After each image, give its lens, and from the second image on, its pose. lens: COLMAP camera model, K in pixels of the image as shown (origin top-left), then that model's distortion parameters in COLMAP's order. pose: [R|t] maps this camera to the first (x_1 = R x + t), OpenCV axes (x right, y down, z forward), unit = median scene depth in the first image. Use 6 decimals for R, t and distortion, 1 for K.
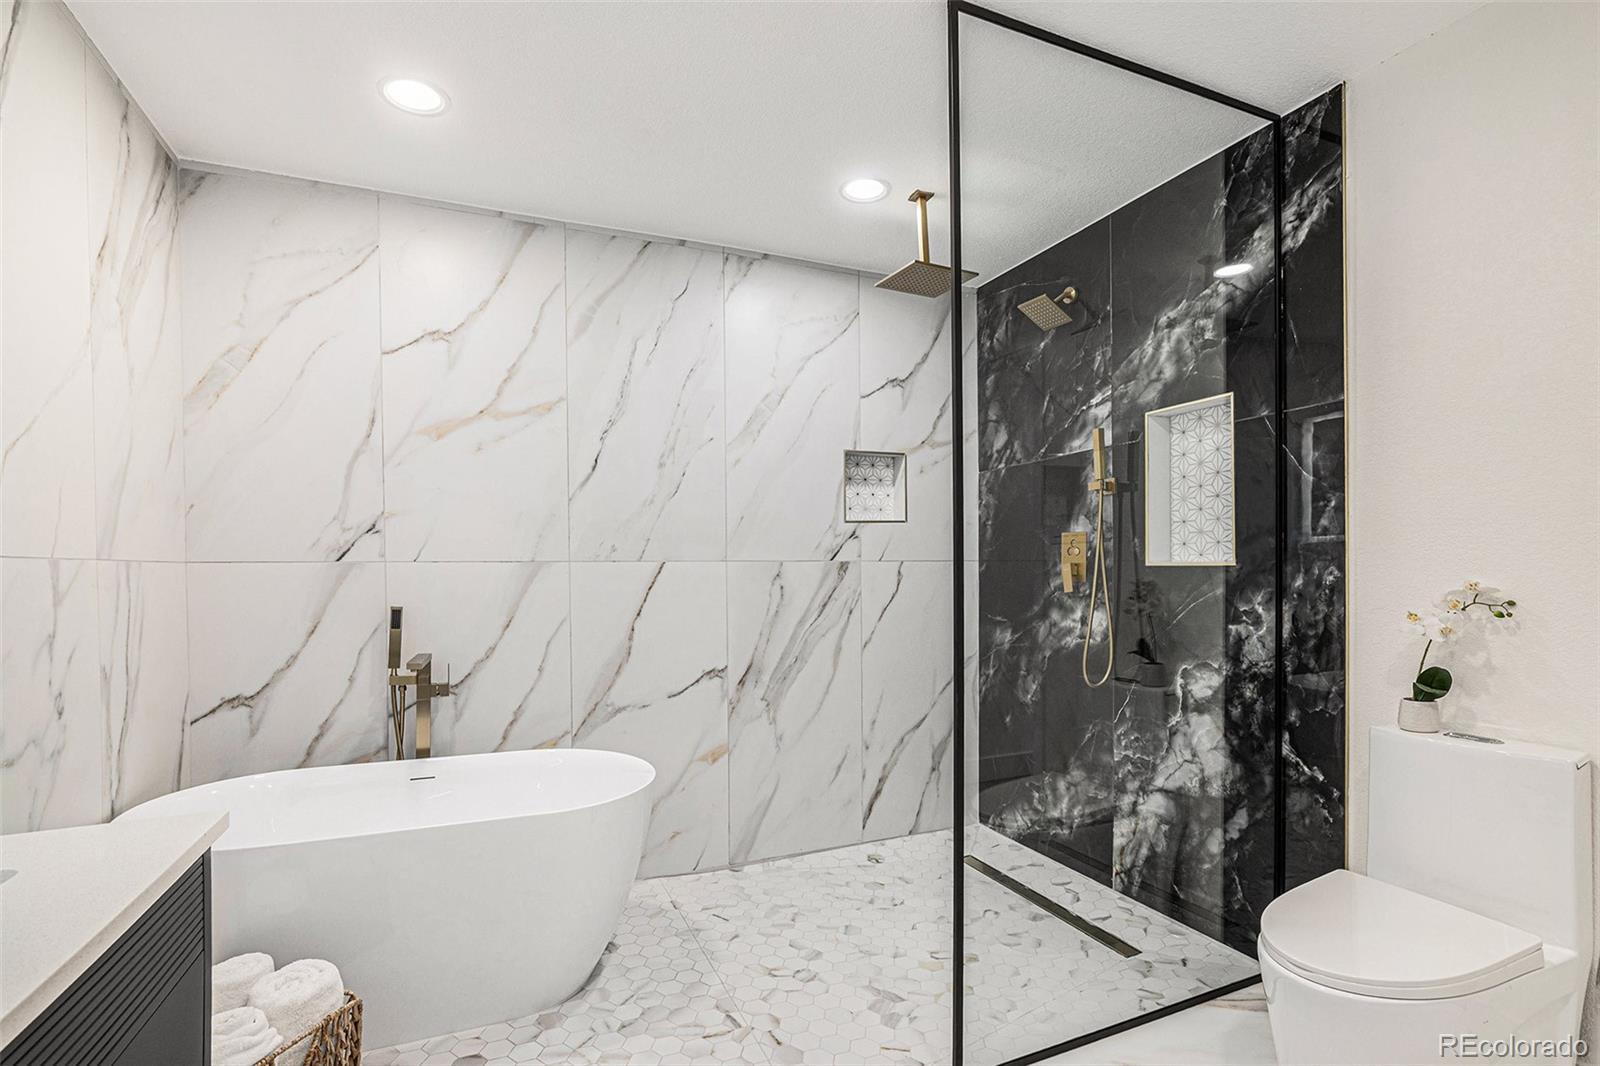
lens RADIAL K [[747.8, 0, 815.2], [0, 747.8, 571.8], [0, 0, 1]] dist [-0.018328, 0.002991]
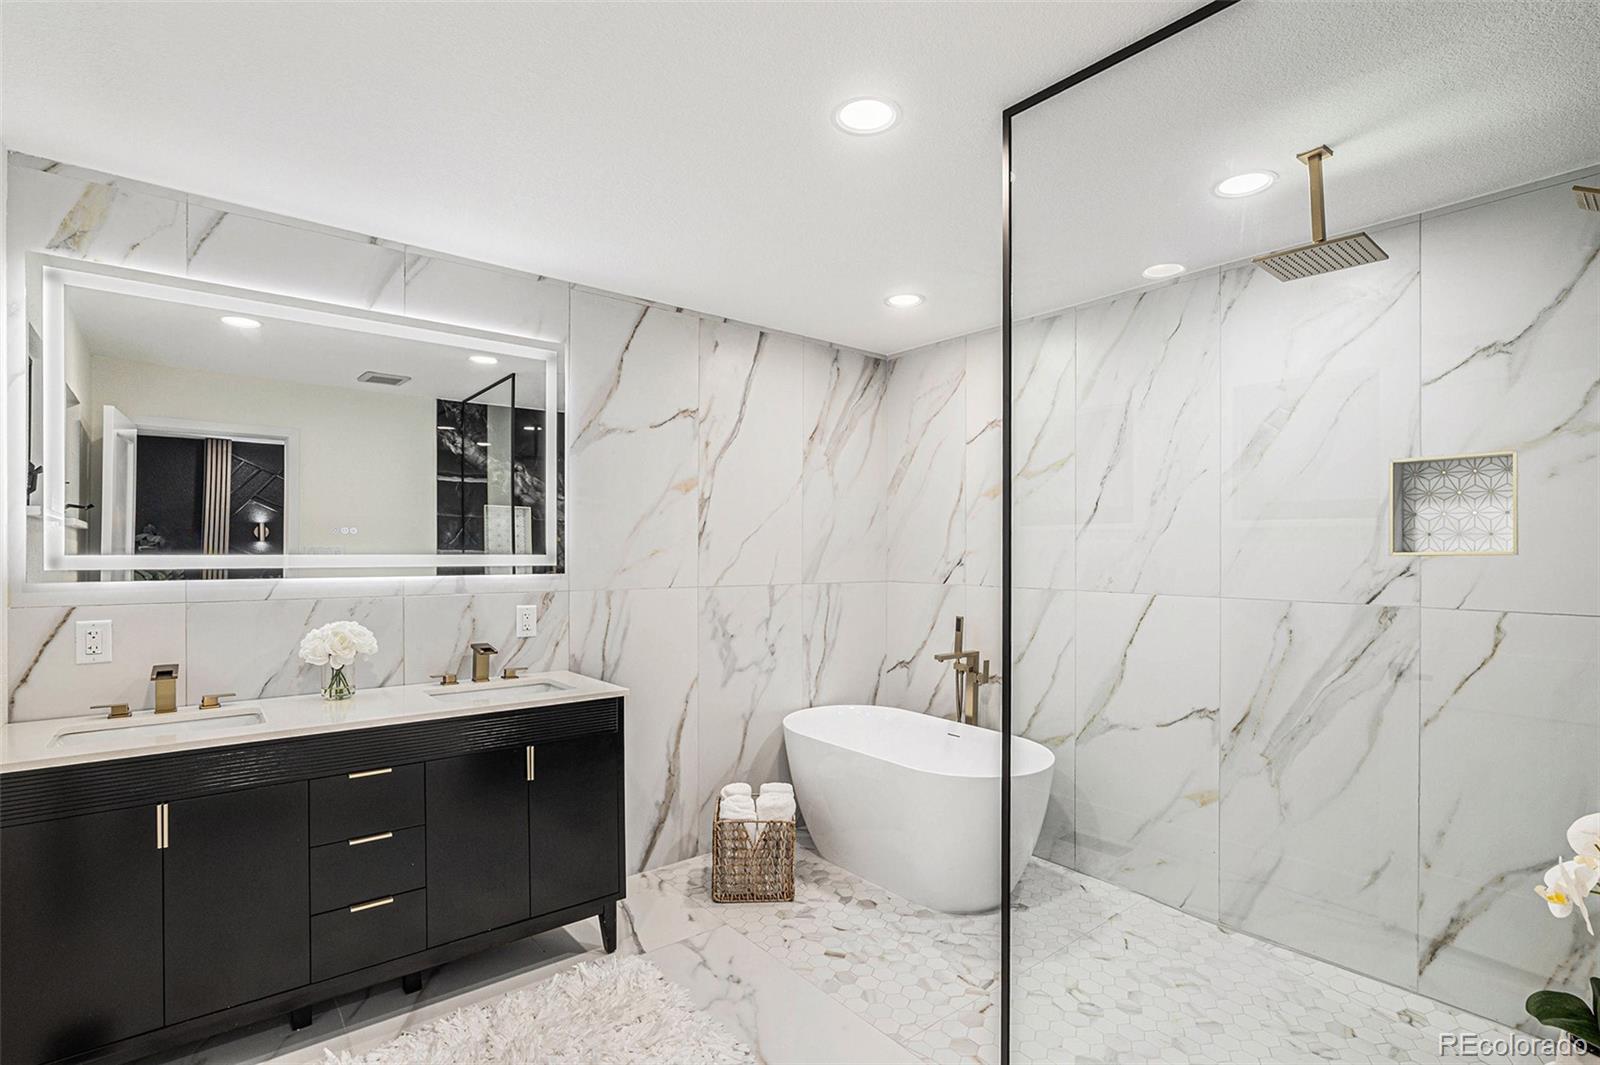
lens RADIAL K [[747.8, 0, 802.0], [0, 747.8, 537.3], [0, 0, 1]] dist [-0.018328, 0.002991]
pose [[0.282845, -0.008333, -0.959129, 0.644674], [-0.012307, 0.999848, -0.012316, -0.073669], [0.959087, 0.015287, 0.282700, 0.230167]]
